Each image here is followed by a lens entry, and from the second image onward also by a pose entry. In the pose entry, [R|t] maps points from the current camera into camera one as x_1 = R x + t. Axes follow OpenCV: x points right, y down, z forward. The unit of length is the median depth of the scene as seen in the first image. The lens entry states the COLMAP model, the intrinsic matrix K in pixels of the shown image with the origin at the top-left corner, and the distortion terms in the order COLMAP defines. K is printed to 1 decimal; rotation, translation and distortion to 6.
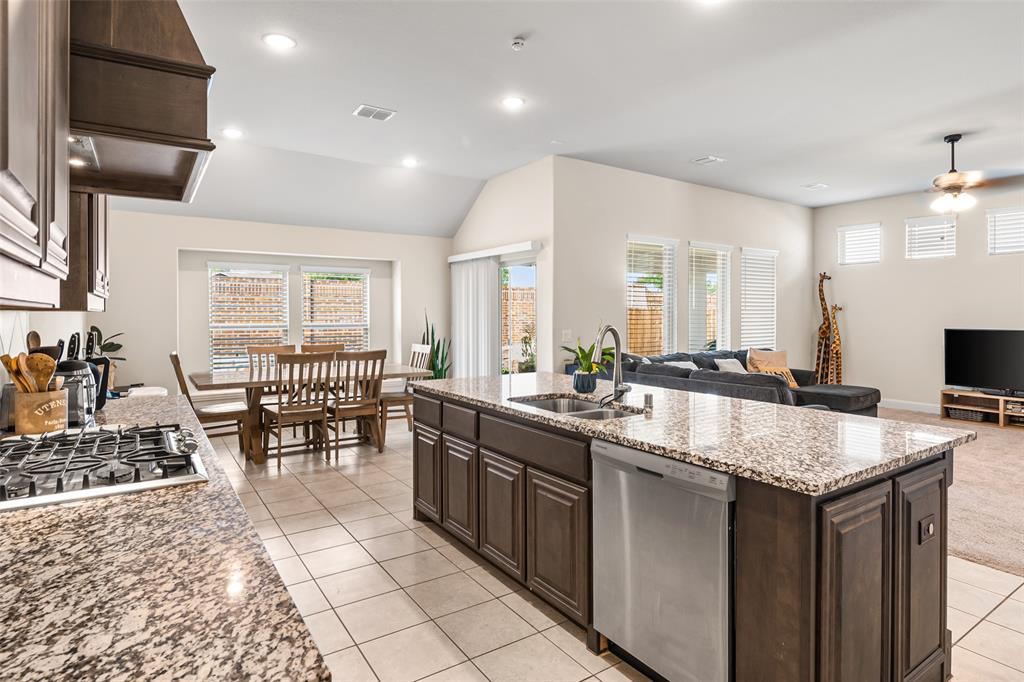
lens RADIAL K [[557.1, 0, 512.3], [0, 557.1, 316.2], [0, 0, 1]] dist [-0.008654, 0.001104]
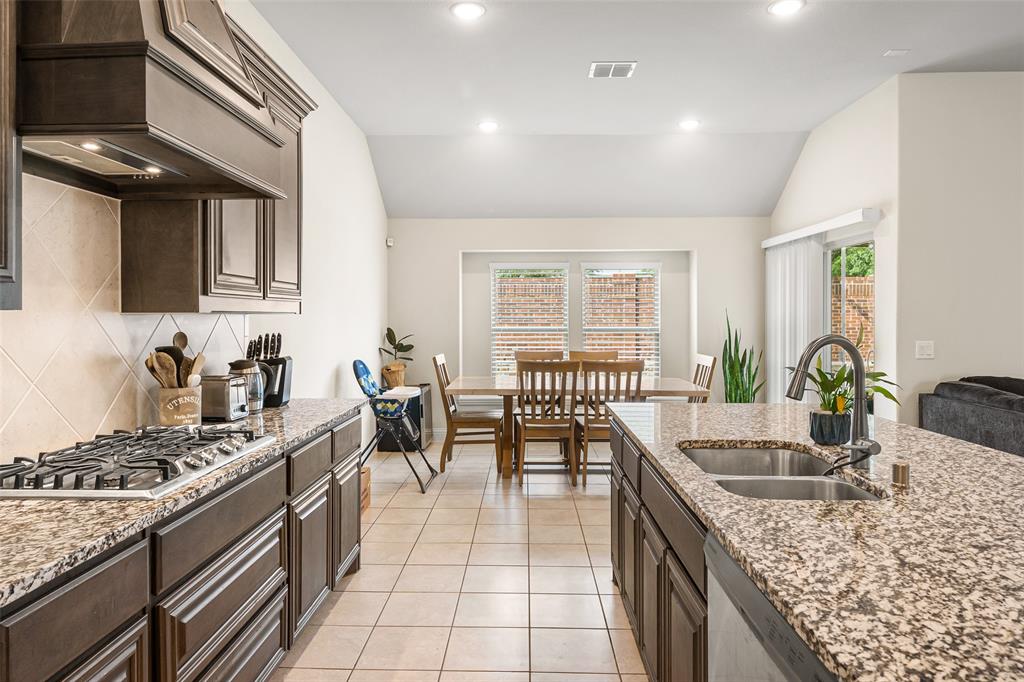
lens RADIAL K [[628.2, 0, 508.0], [0, 628.2, 320.2], [0, 0, 1]] dist [0.005852, -0.000529]
pose [[0.813125, 0.002543, -0.582083, 0.129408], [-0.001382, 0.999996, 0.002439, 0.000132], [0.582087, -0.001179, 0.813126, 0.124733]]
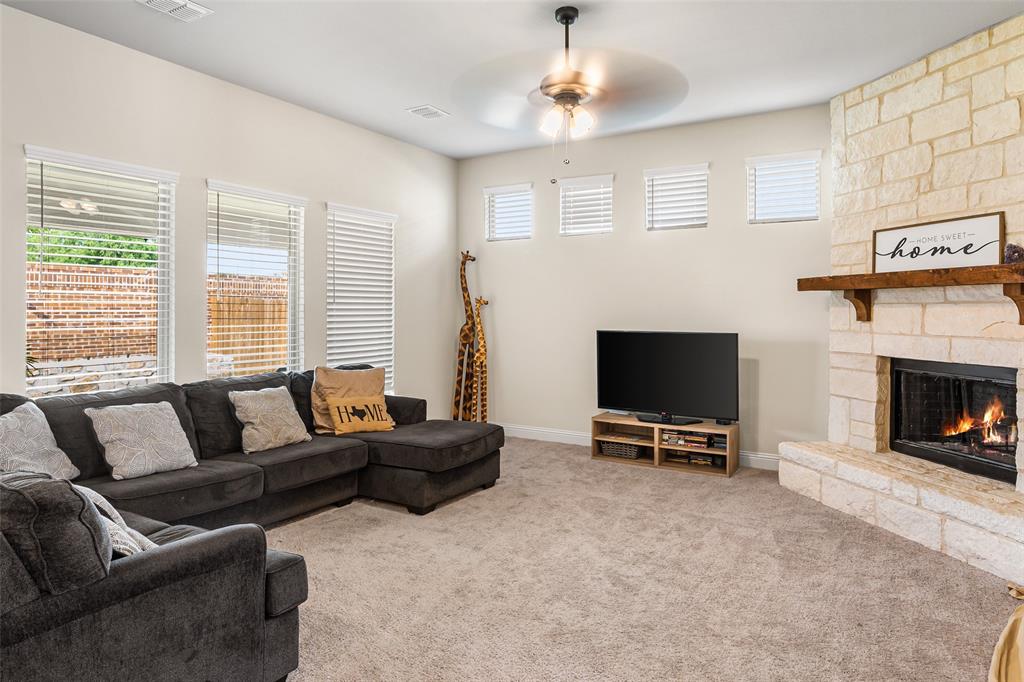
lens RADIAL K [[628.2, 0, 521.0], [0, 628.2, 307.5], [0, 0, 1]] dist [0.005852, -0.000529]
pose [[0.904841, 0.002354, 0.425744, 0.396014], [0.001527, 0.999960, -0.008775, 0.000084], [-0.425747, 0.008590, 0.904801, 0.351146]]
